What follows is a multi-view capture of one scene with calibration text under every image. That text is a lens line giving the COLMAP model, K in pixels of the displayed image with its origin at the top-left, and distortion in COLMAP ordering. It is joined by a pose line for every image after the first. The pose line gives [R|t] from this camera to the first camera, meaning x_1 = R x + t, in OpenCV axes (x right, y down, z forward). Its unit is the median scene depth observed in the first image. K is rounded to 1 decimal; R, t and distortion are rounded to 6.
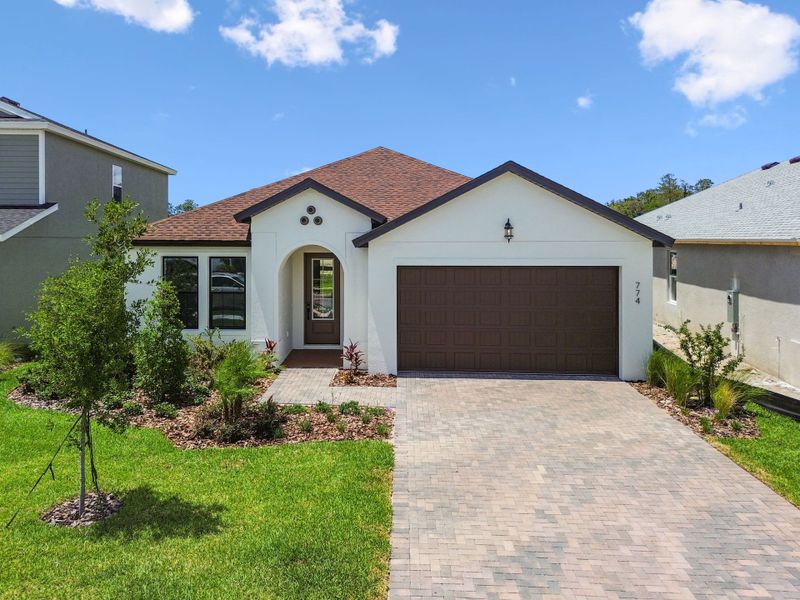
lens RADIAL K [[589.5, 0, 371.0], [0, 589.5, 246.6], [0, 0, 1]] dist [0.049231, -0.030914]
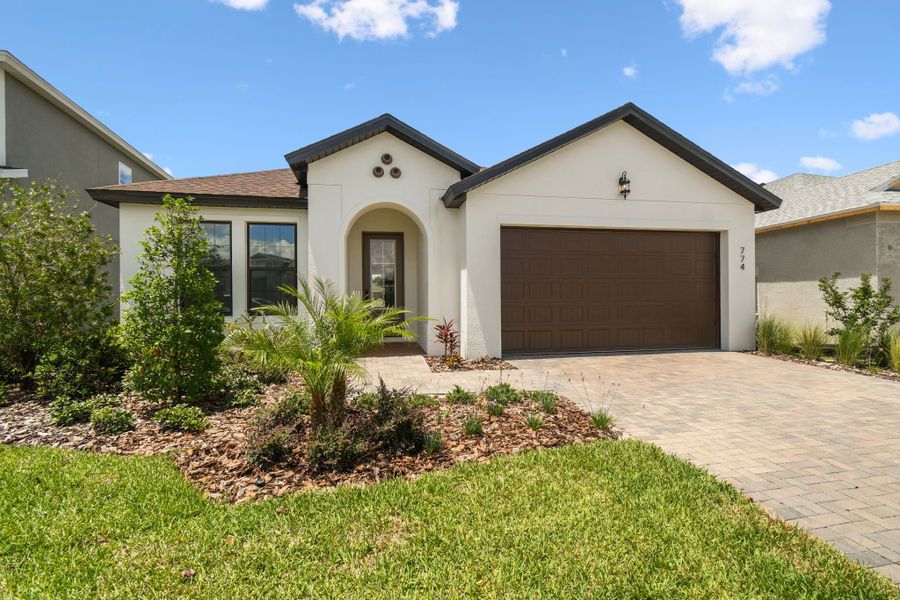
lens RADIAL K [[401.9, 0, 447.8], [0, 401.9, 299.2], [0, 0, 1]] dist [0.002510, 0.000086]
pose [[0.970137, -0.007903, 0.242429, -0.168554], [0.011279, 0.999858, -0.012538, 0.147037], [-0.242295, 0.014898, 0.970088, 0.494968]]
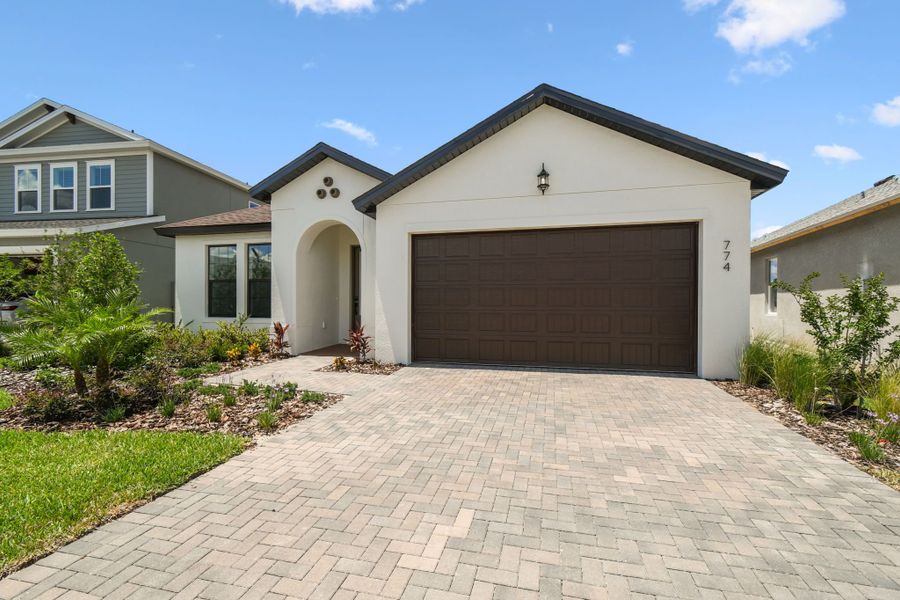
lens RADIAL K [[402.2, 0, 451.2], [0, 402.2, 310.8], [0, 0, 1]] dist [0.000461, 0.000278]
pose [[0.981743, 0.004798, -0.190153, 0.218842], [-0.004998, 0.999987, -0.000572, 0.146472], [0.190148, 0.001512, 0.981754, 0.470387]]
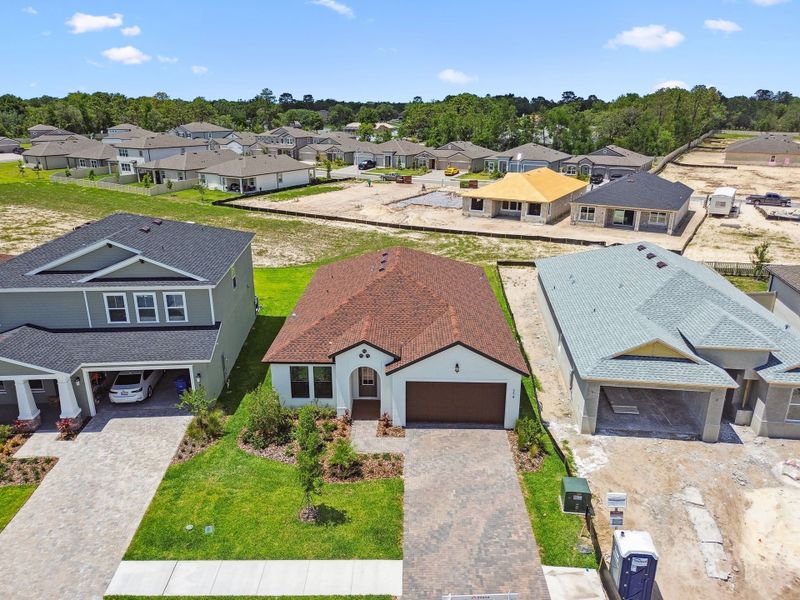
lens RADIAL K [[568.0, 0, 401.0], [0, 568.0, 311.6], [0, 0, 1]] dist [0.071522, -0.080403]
pose [[0.999419, -0.010555, 0.032415, -0.039670], [-0.000777, 0.943567, 0.331181, -0.930511], [-0.034082, -0.331014, 0.943010, -0.907103]]
